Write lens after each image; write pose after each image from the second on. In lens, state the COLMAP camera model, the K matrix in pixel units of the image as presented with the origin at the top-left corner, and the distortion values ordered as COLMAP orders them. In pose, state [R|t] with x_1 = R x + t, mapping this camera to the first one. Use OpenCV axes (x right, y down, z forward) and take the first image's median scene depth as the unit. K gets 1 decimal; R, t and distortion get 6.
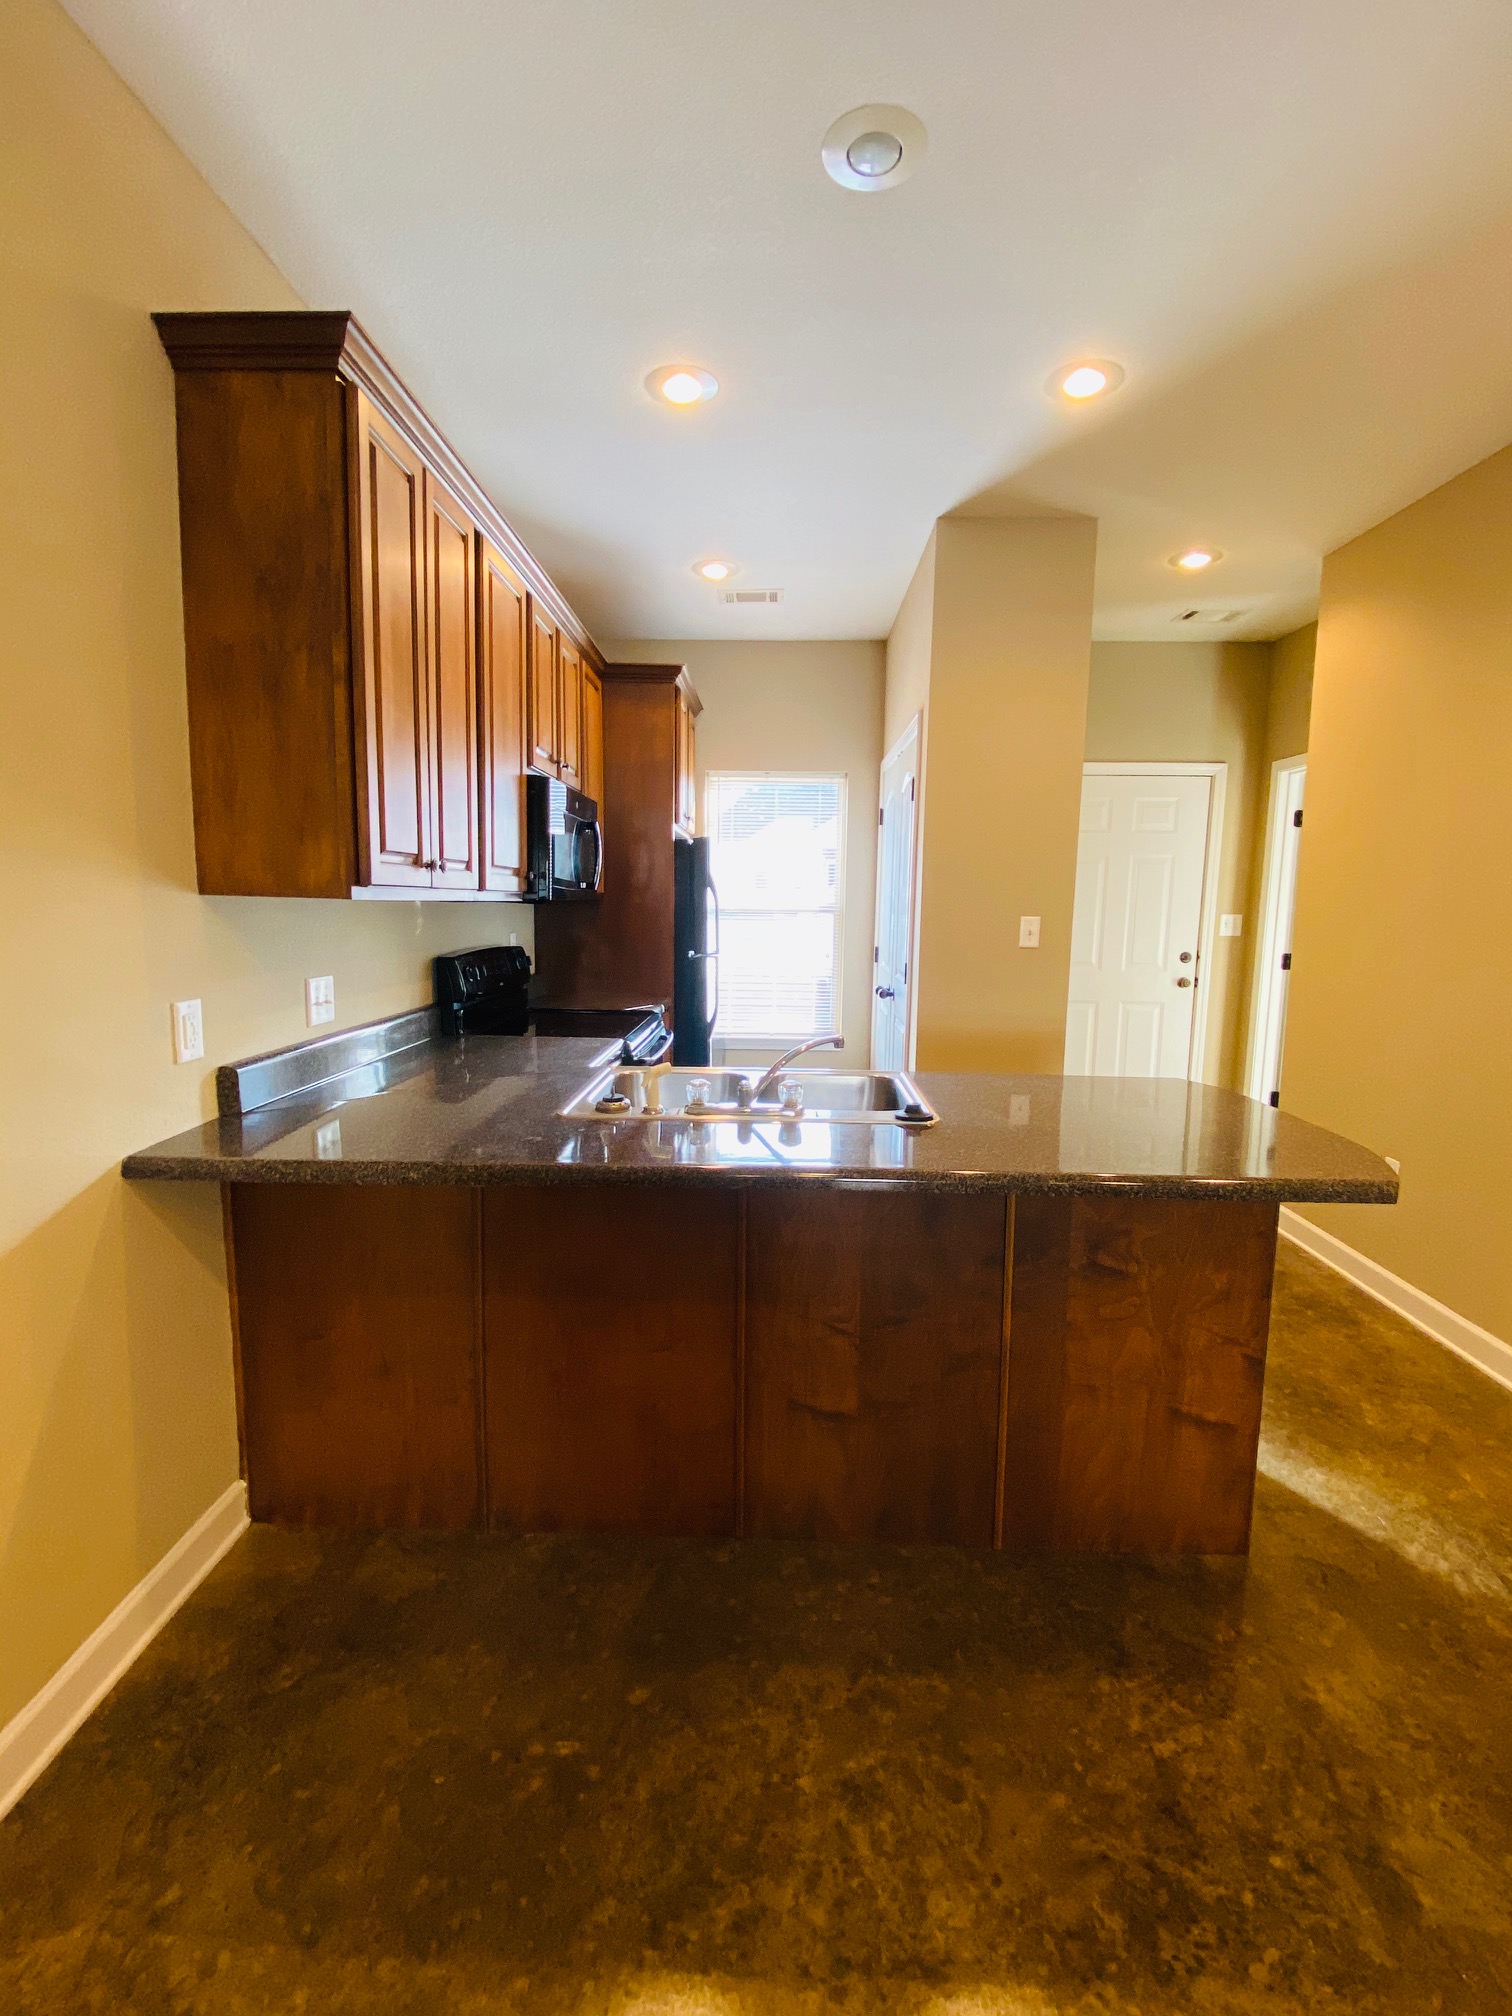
lens RADIAL K [[898.2, 0, 743.0], [0, 898.2, 1011.9], [0, 0, 1]] dist [-0.000082, -0.012018]
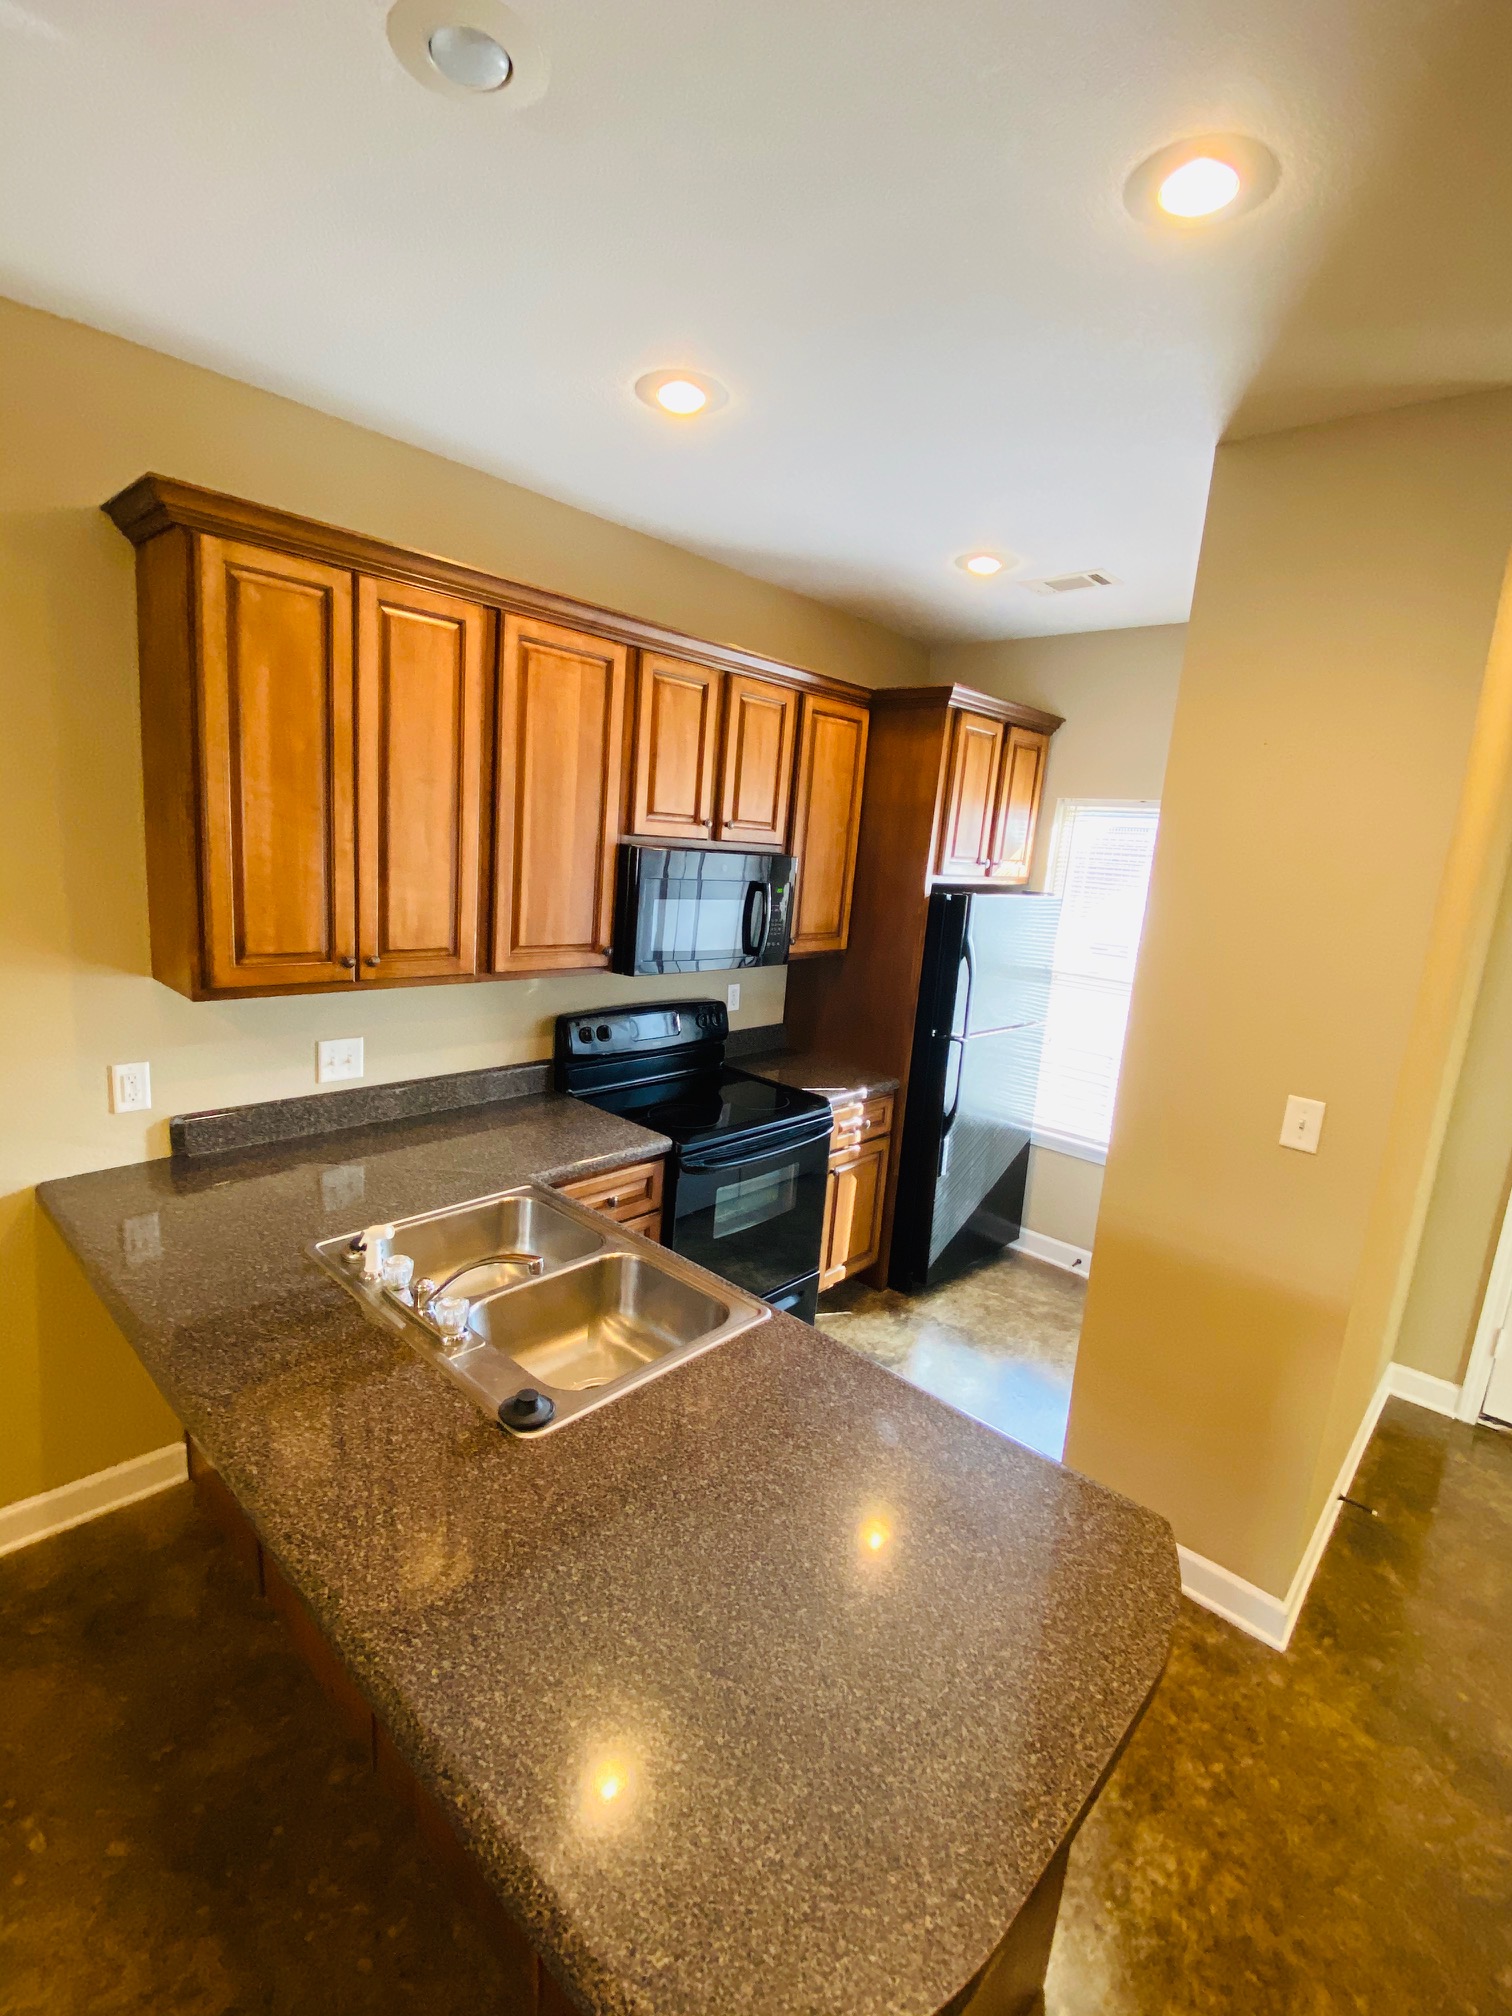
lens RADIAL K [[898.2, 0, 751.7], [0, 898.2, 1003.6], [0, 0, 1]] dist [-0.000082, -0.012018]
pose [[0.754940, 0.161073, -0.635705, 0.475363], [-0.144083, 0.986421, 0.078828, -0.187176], [0.639770, 0.032084, 0.767897, 0.358002]]
